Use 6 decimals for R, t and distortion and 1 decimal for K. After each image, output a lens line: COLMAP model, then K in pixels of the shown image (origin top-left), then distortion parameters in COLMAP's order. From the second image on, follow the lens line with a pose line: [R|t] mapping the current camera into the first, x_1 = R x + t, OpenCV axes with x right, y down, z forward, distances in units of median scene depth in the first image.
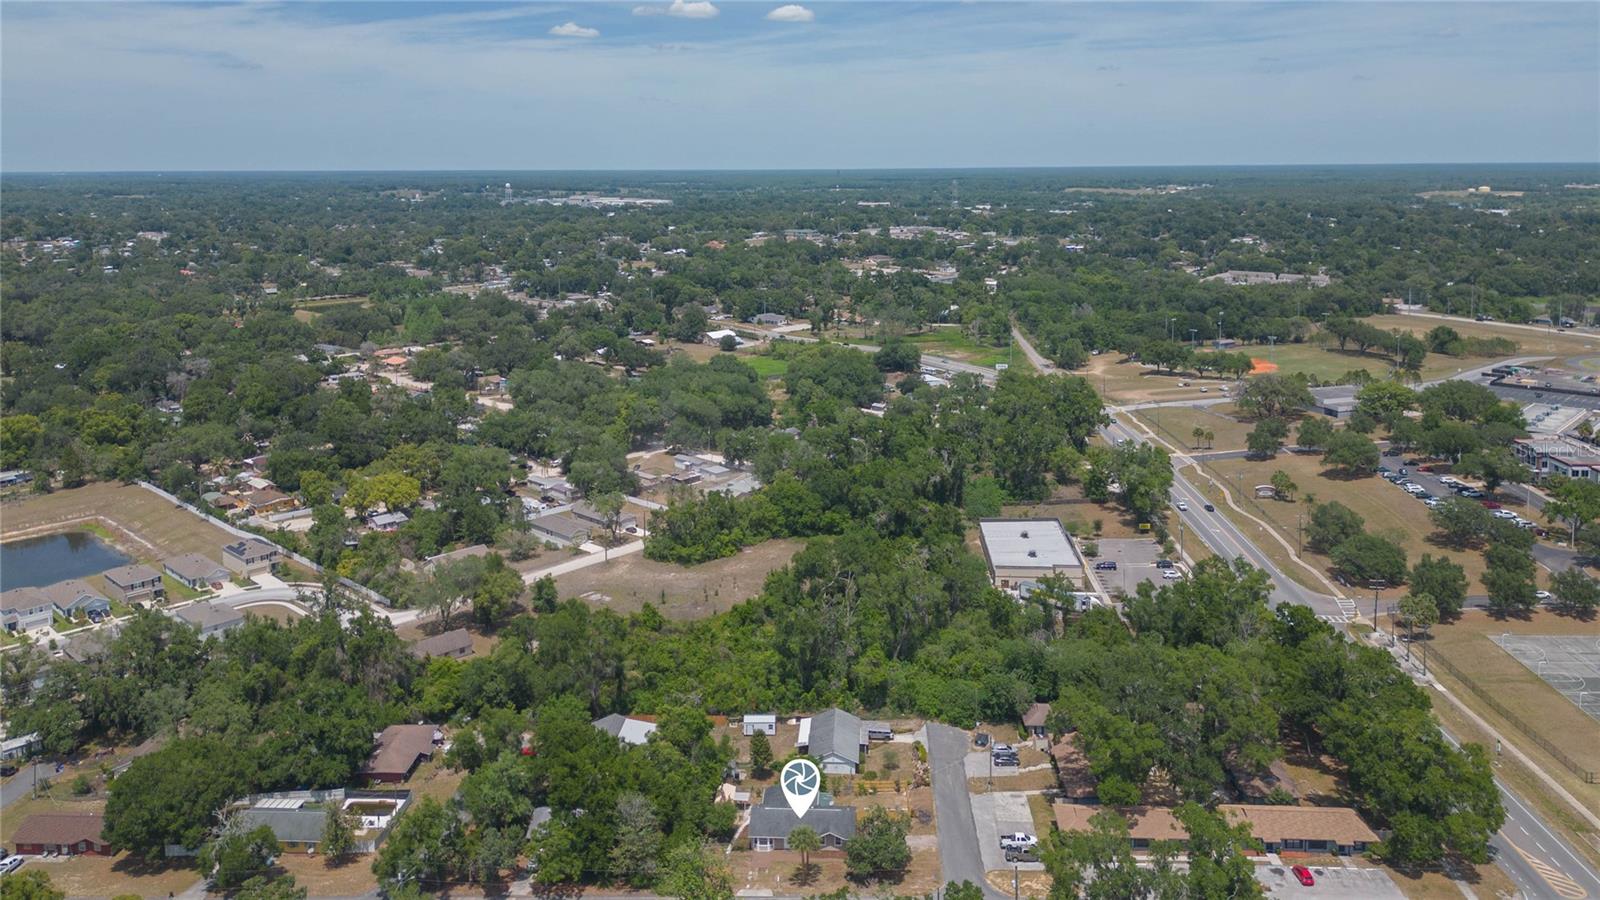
lens RADIAL K [[1127.8, 0, 727.2], [0, 1127.8, 419.2], [0, 0, 1]] dist [0.062780, -0.095149]
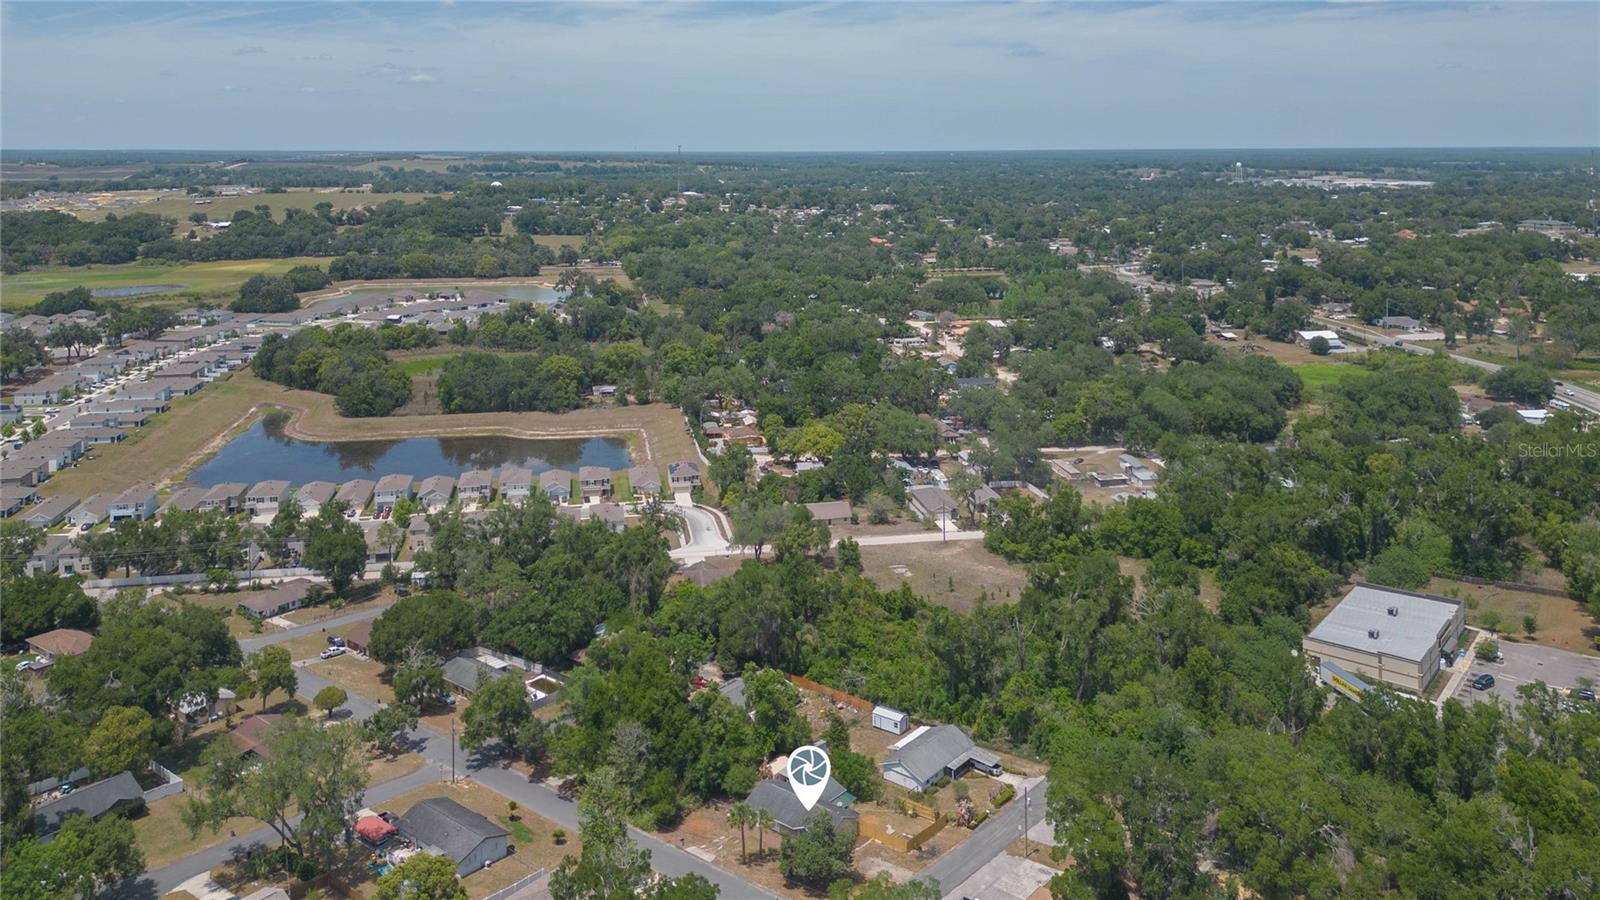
lens RADIAL K [[1111.7, 0, 807.7], [0, 1111.7, 417.8], [0, 0, 1]] dist [0.062928, -0.085409]
pose [[0.815226, 0.137019, -0.562701, 0.174555], [-0.125981, 0.990299, 0.058622, -0.013091], [0.565275, 0.023100, 0.824579, 0.059005]]
